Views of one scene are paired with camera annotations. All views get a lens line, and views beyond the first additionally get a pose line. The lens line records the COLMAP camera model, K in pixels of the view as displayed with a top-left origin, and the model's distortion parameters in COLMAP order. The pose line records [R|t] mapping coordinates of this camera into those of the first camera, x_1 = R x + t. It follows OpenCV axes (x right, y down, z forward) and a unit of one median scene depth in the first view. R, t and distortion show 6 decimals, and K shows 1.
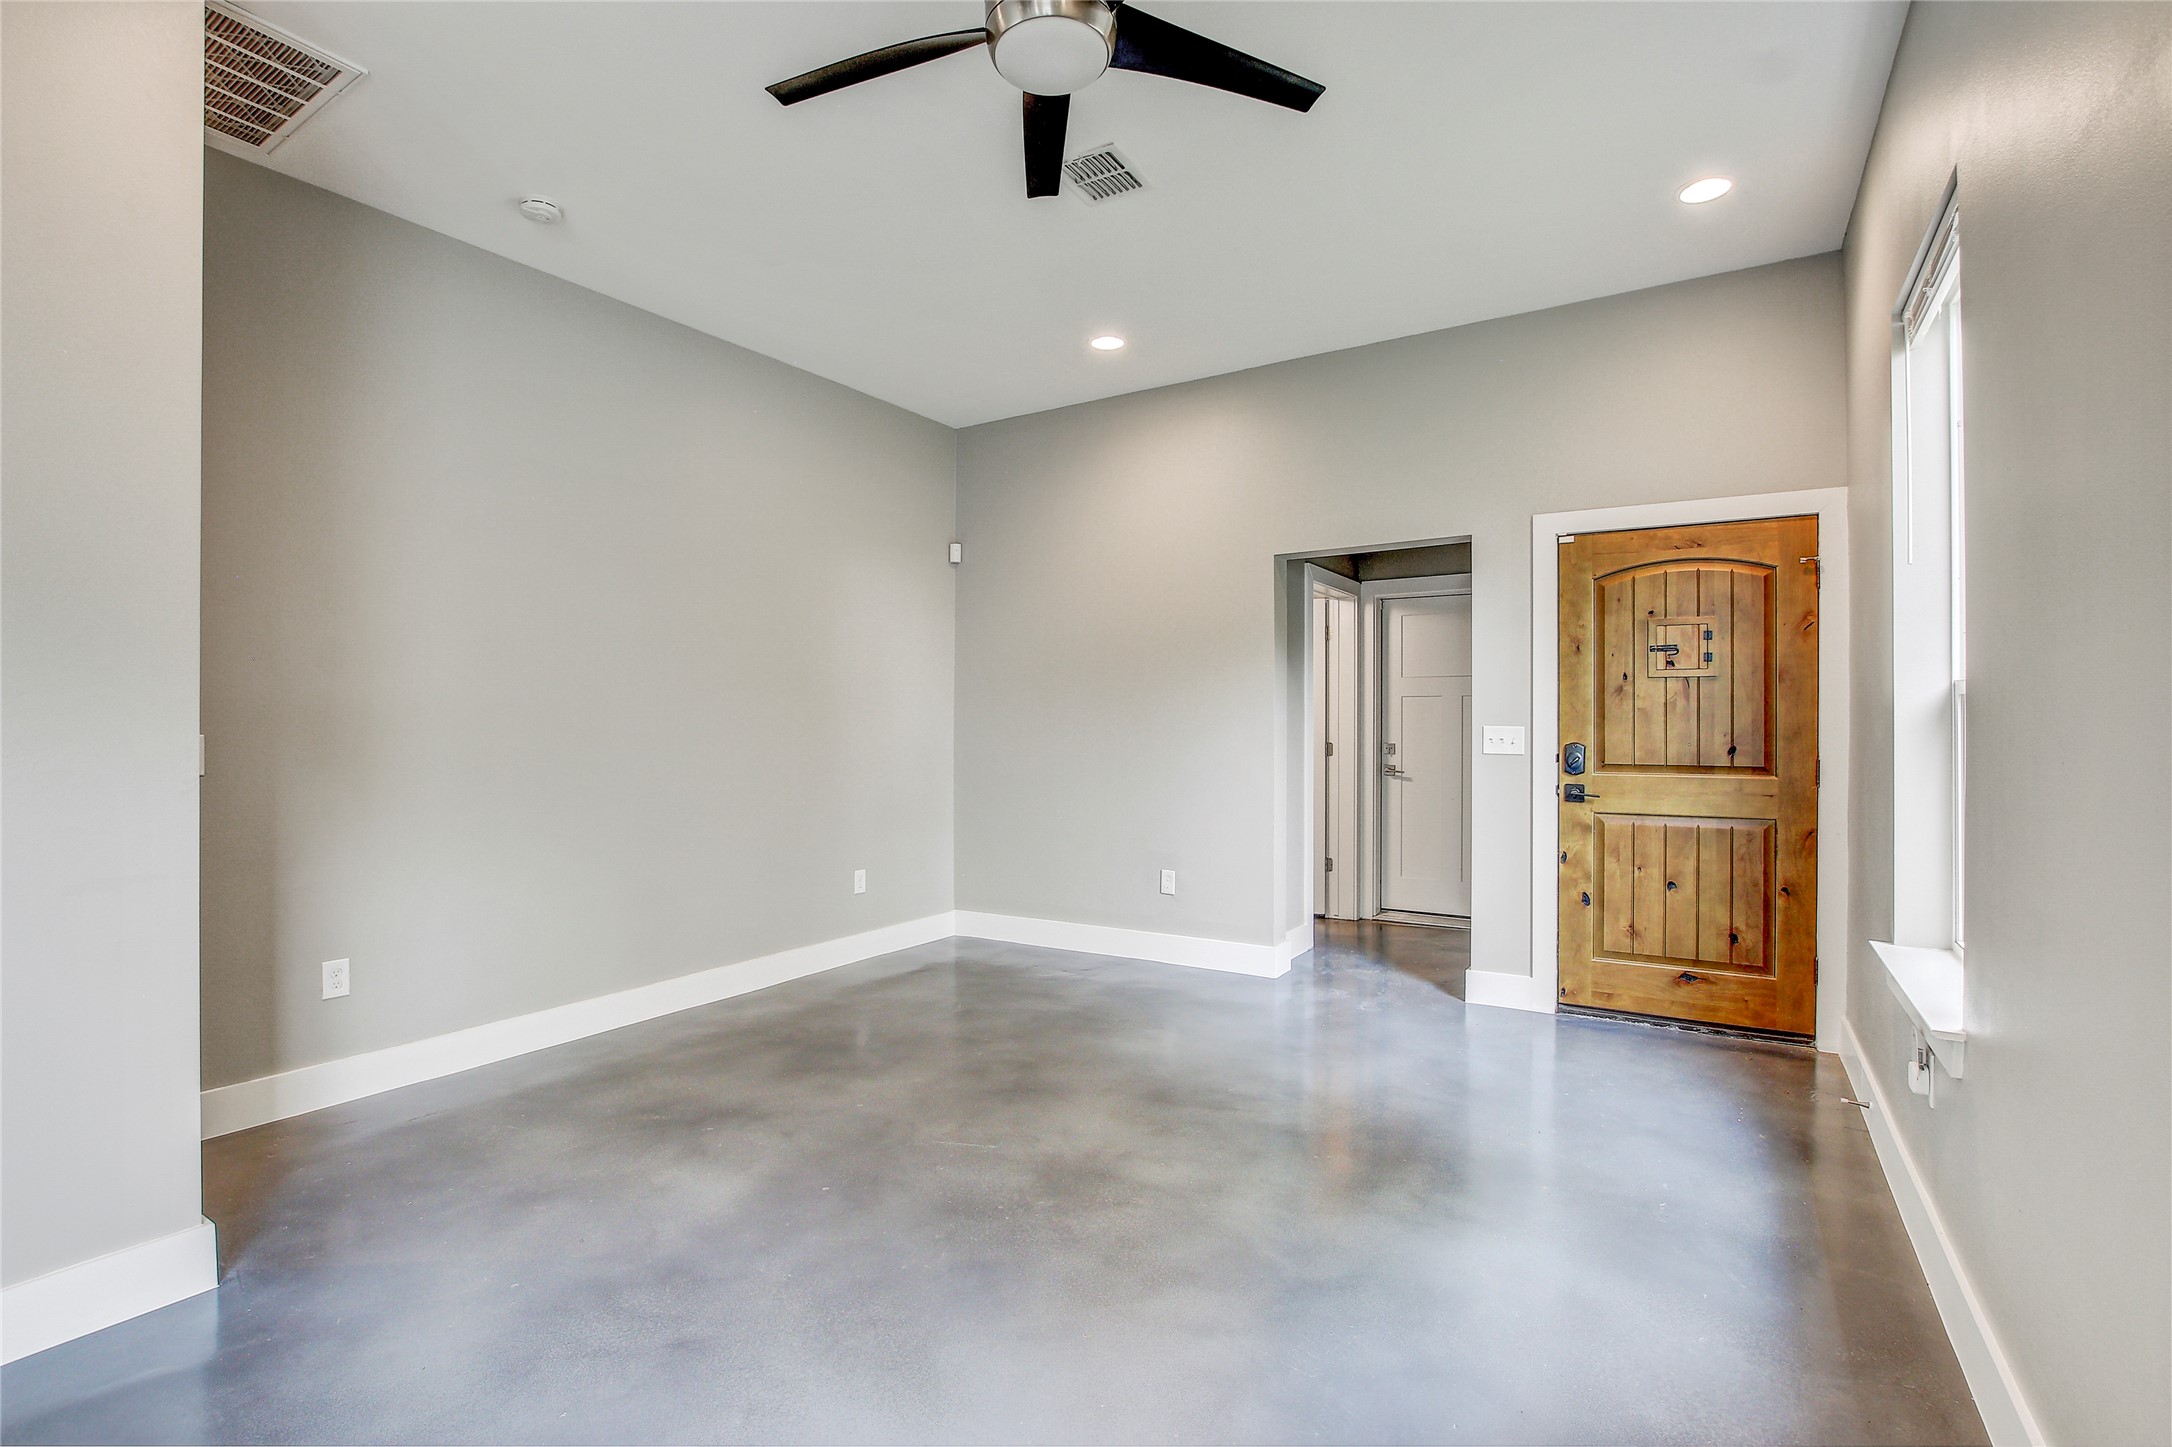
lens RADIAL K [[1003.6, 0, 1080.4], [0, 1003.6, 726.4], [0, 0, 1]] dist [-0.023326, -0.001136]
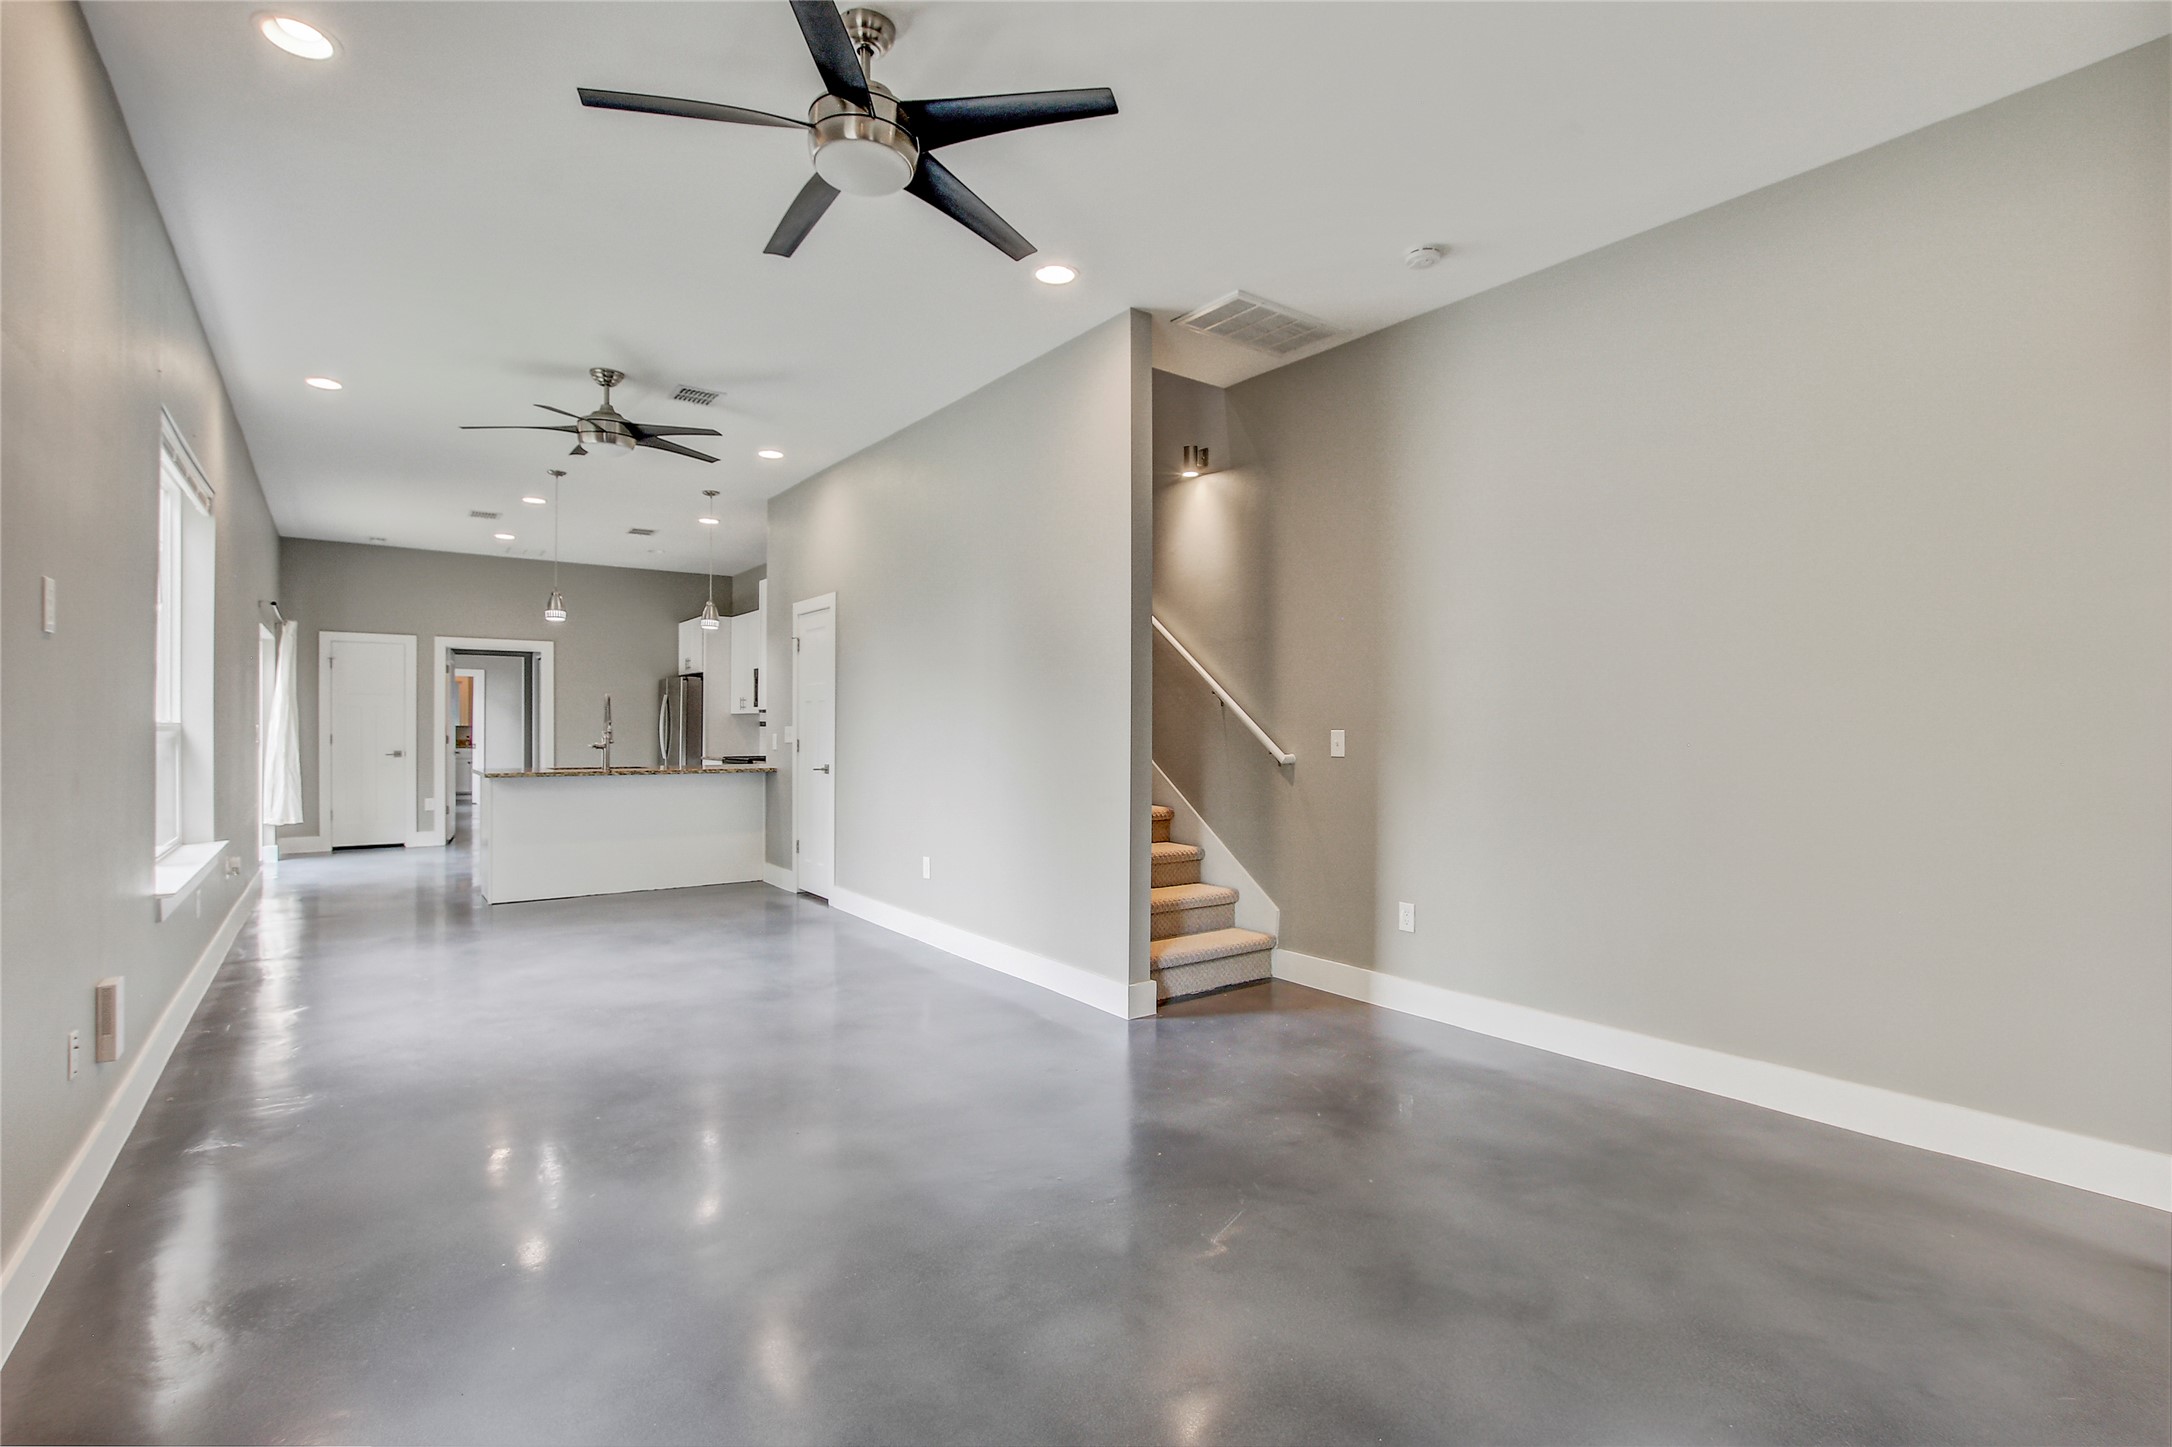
lens RADIAL K [[1003.6, 0, 1091.9], [0, 1003.6, 724.5], [0, 0, 1]] dist [-0.023326, -0.001136]
pose [[-0.359403, -0.001505, -0.933181, 0.476507], [-0.001420, 0.999998, -0.001065, 0.000640], [0.933181, 0.000943, -0.359405, 0.809195]]
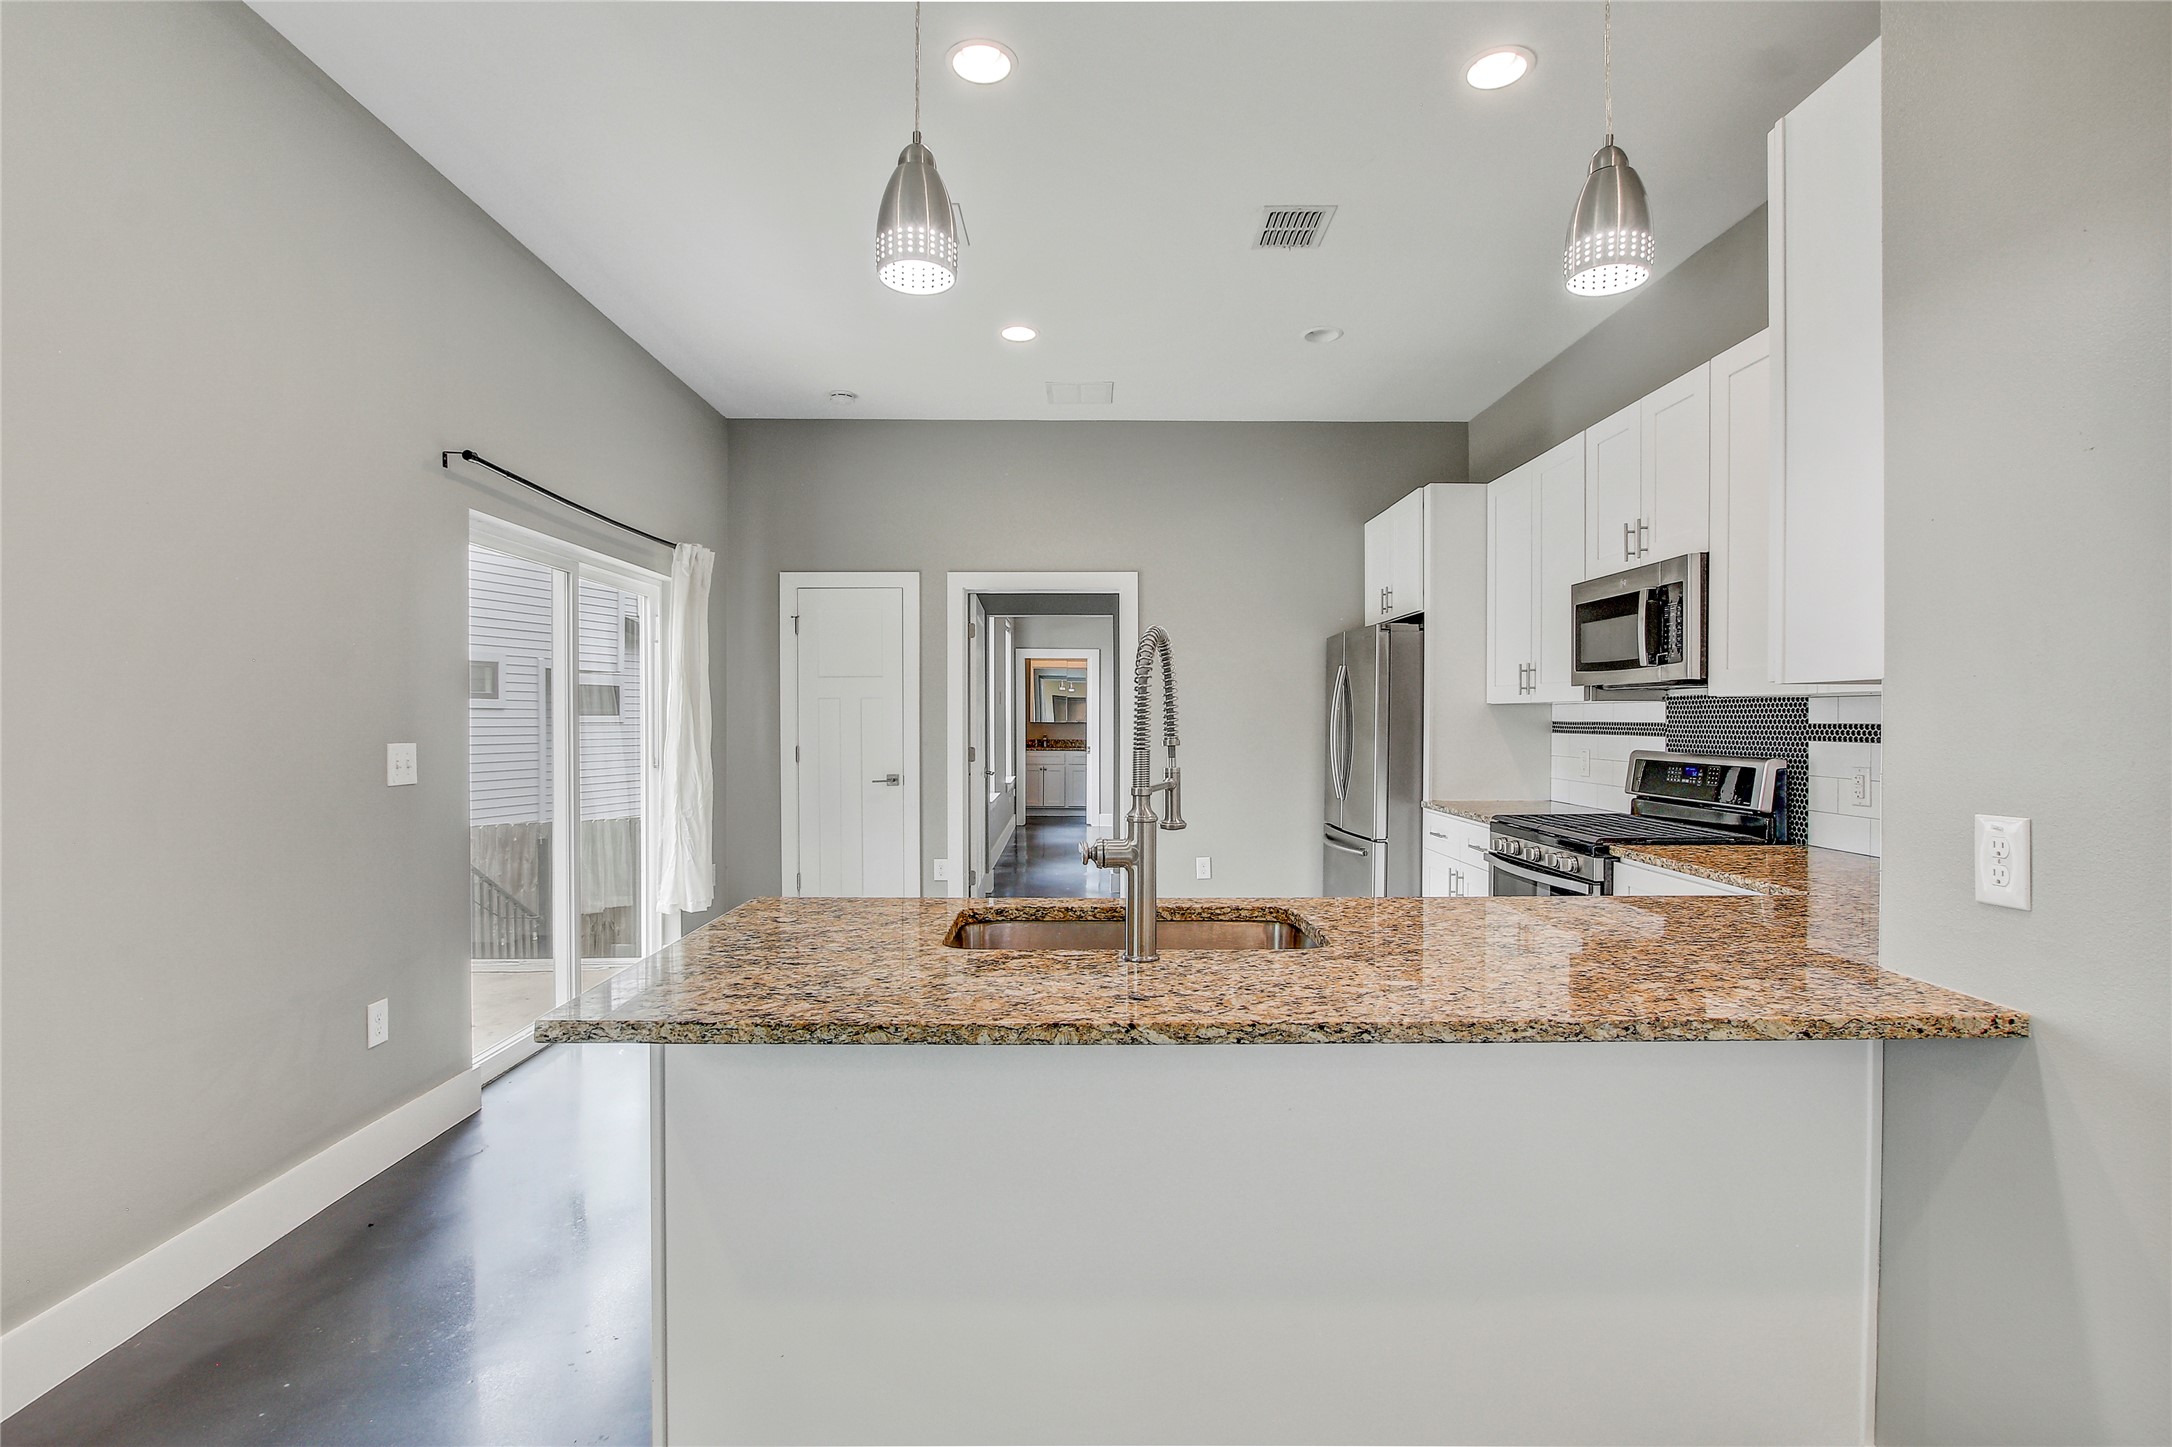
lens RADIAL K [[1003.6, 0, 1088.9], [0, 1003.6, 716.3], [0, 0, 1]] dist [-0.023326, -0.001136]
pose [[-0.834608, -0.001258, -0.550843, -0.571845], [-0.000459, 0.999999, -0.001589, -0.013564], [0.550844, -0.001074, -0.834607, -0.262526]]
